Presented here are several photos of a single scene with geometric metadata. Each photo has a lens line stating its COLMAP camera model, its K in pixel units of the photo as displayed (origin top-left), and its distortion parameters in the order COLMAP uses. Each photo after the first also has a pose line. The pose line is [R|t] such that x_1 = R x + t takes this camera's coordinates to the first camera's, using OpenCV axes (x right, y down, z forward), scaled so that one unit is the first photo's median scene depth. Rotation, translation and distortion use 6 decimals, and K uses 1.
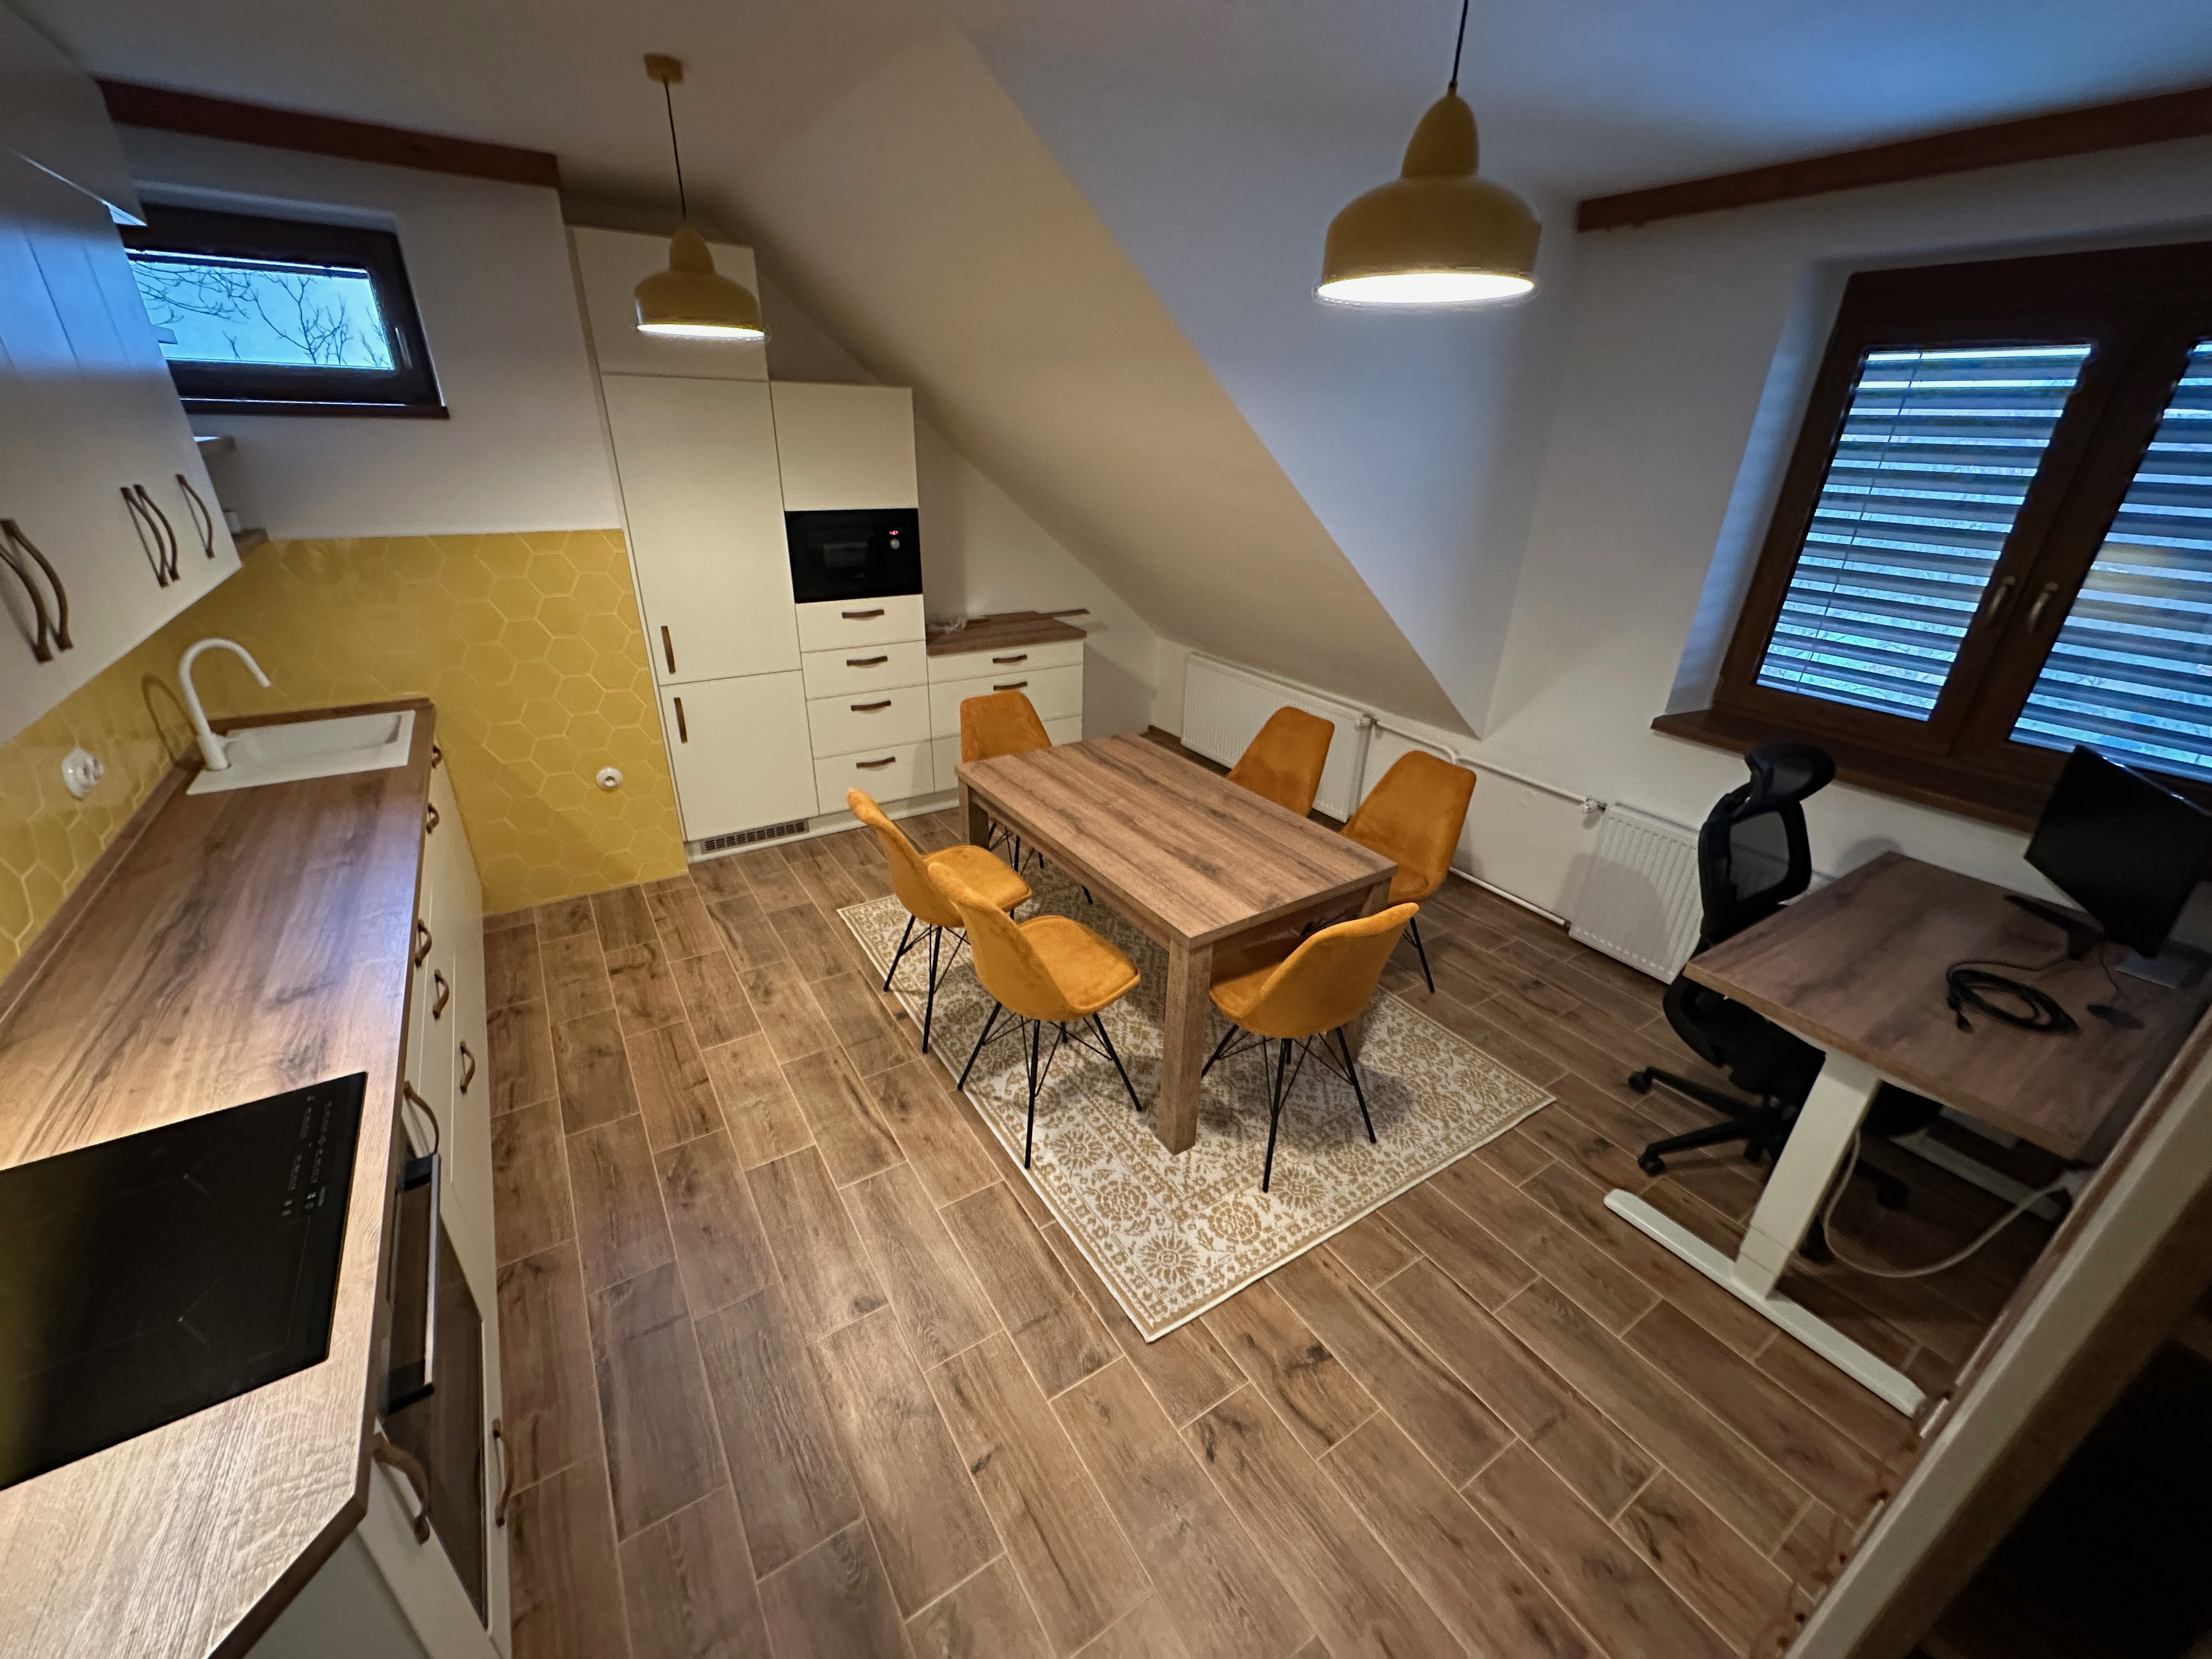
lens RADIAL K [[879.2, 0, 1099.6], [0, 879.2, 825.4], [0, 0, 1]] dist [-0.021030, 0.006815]
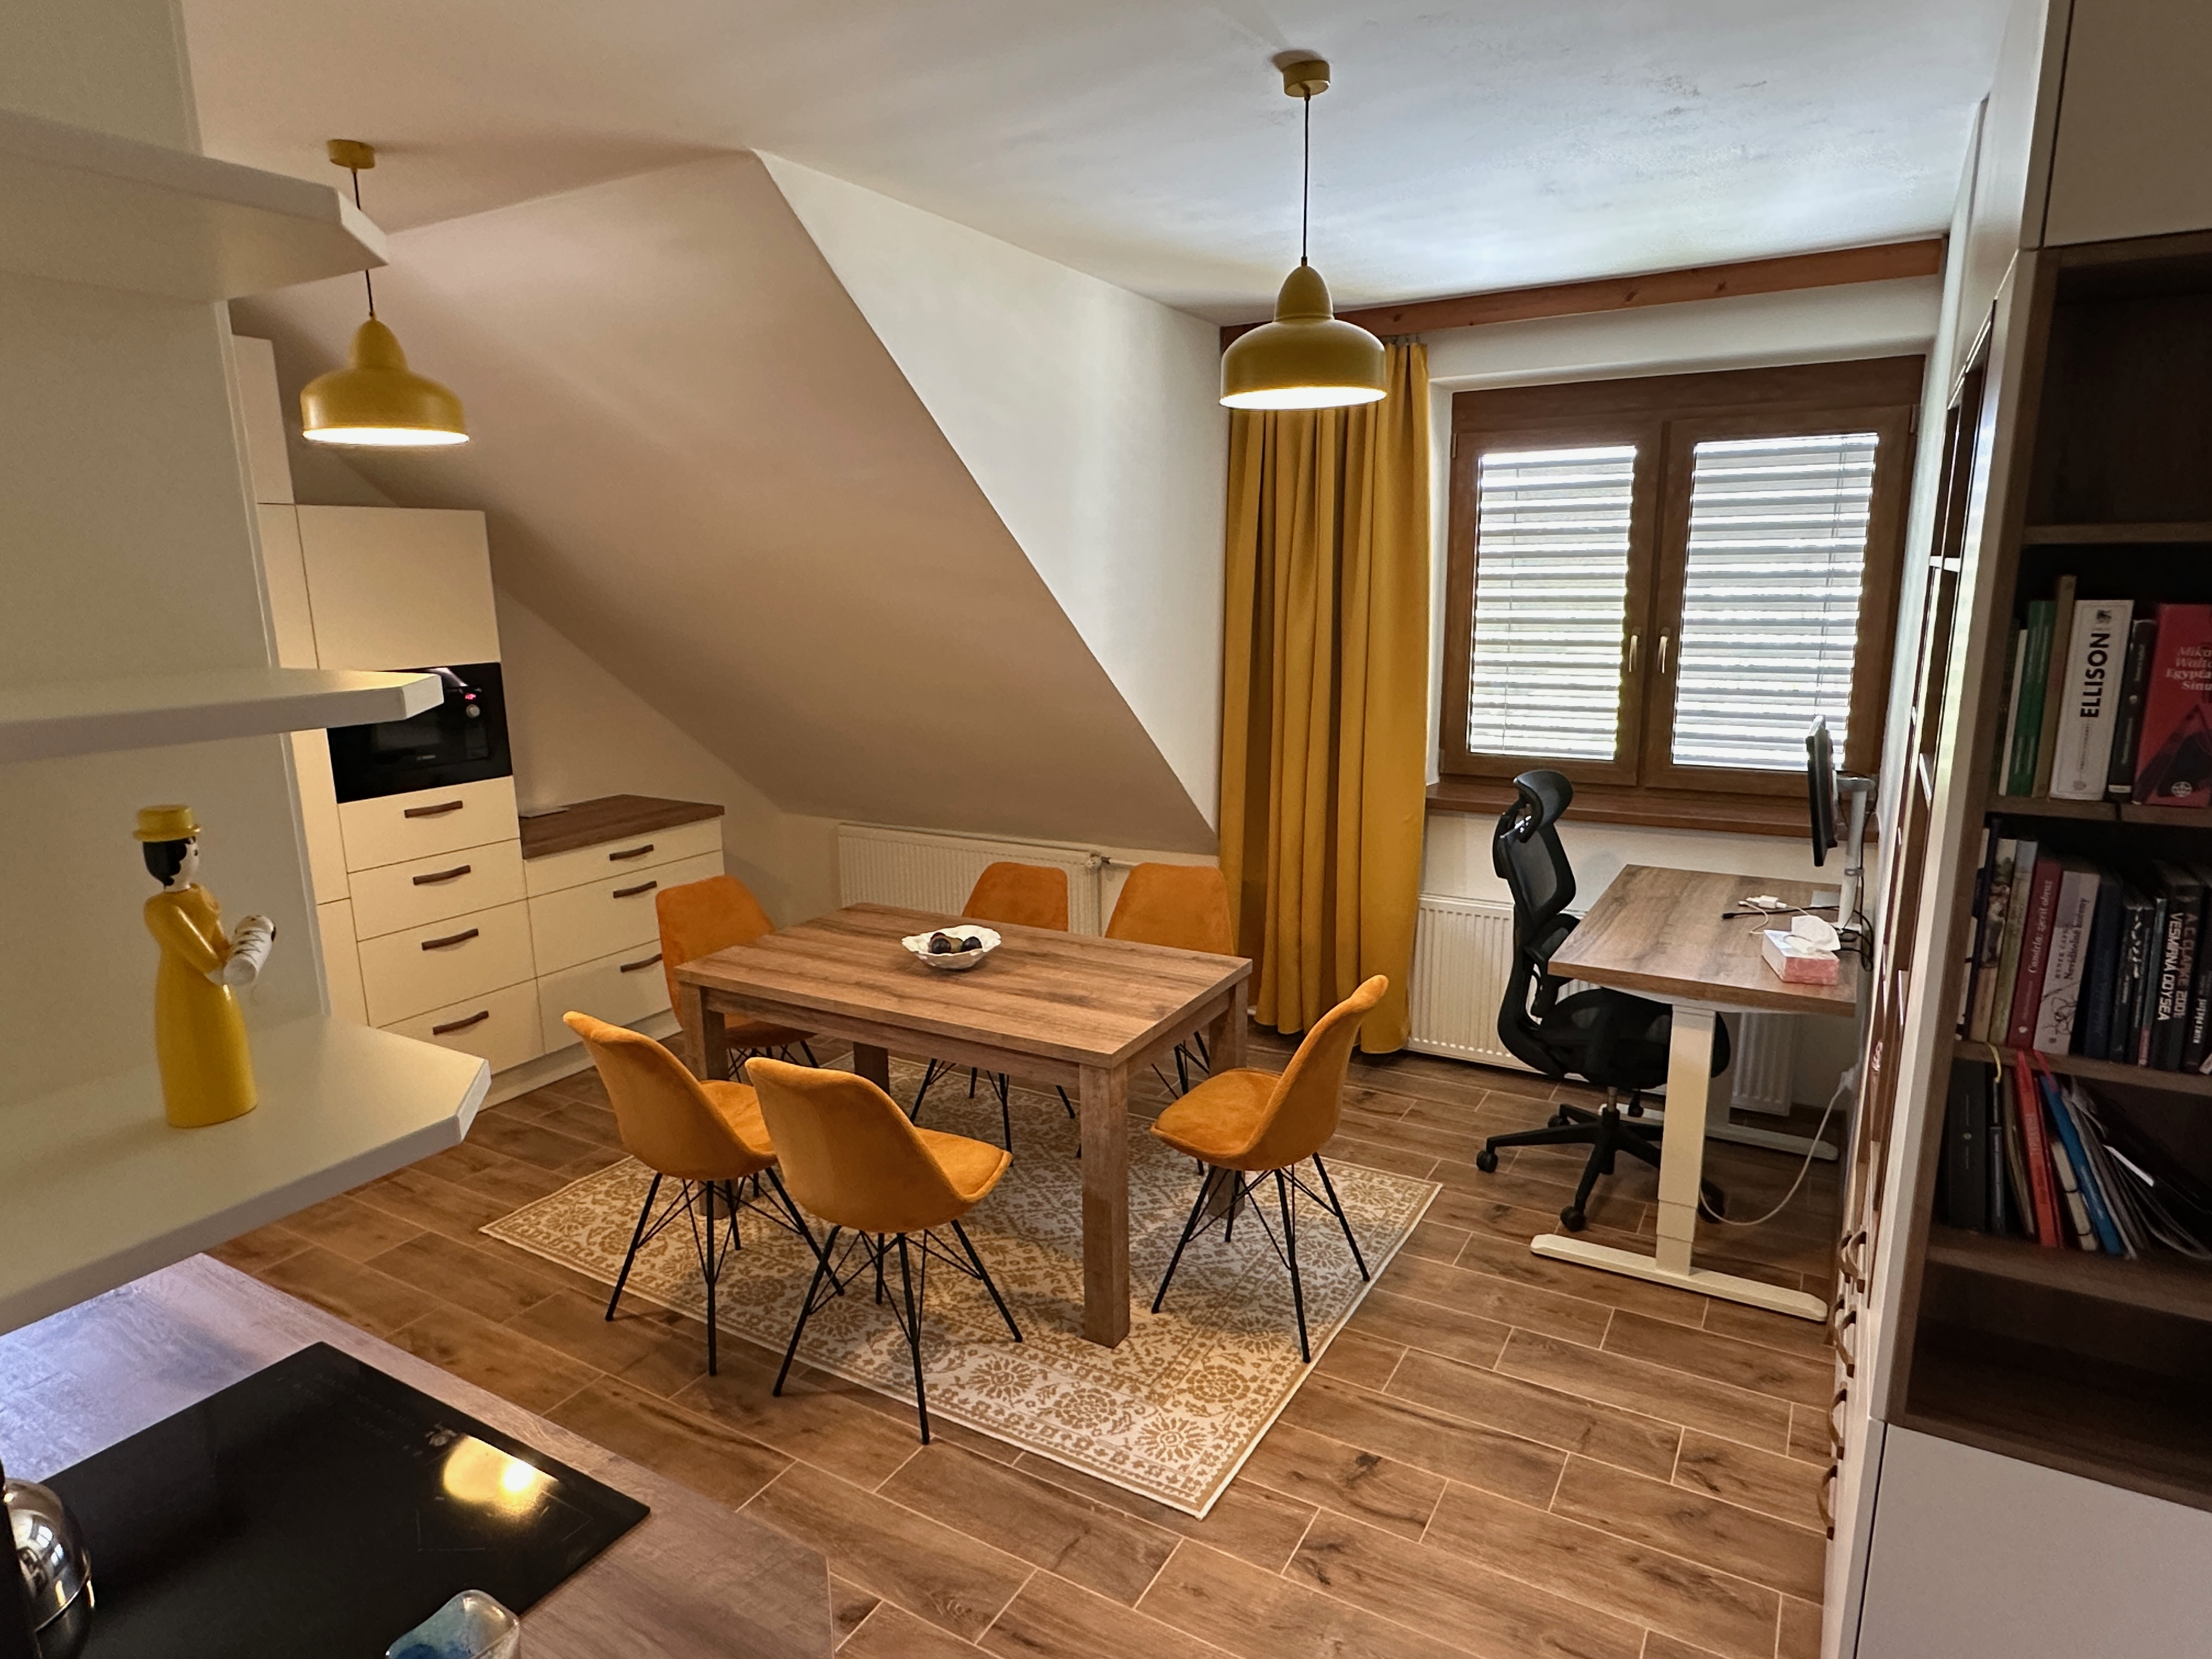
lens RADIAL K [[1275.1, 0, 1106.0], [0, 1275.1, 829.5], [0, 0, 1]] dist [-0.026410, 0.001397]
pose [[0.892151, -0.129050, 0.432912, -0.398555], [0.222783, 0.959372, -0.173128, 0.121531], [-0.392981, 0.250902, 0.884655, -0.183117]]
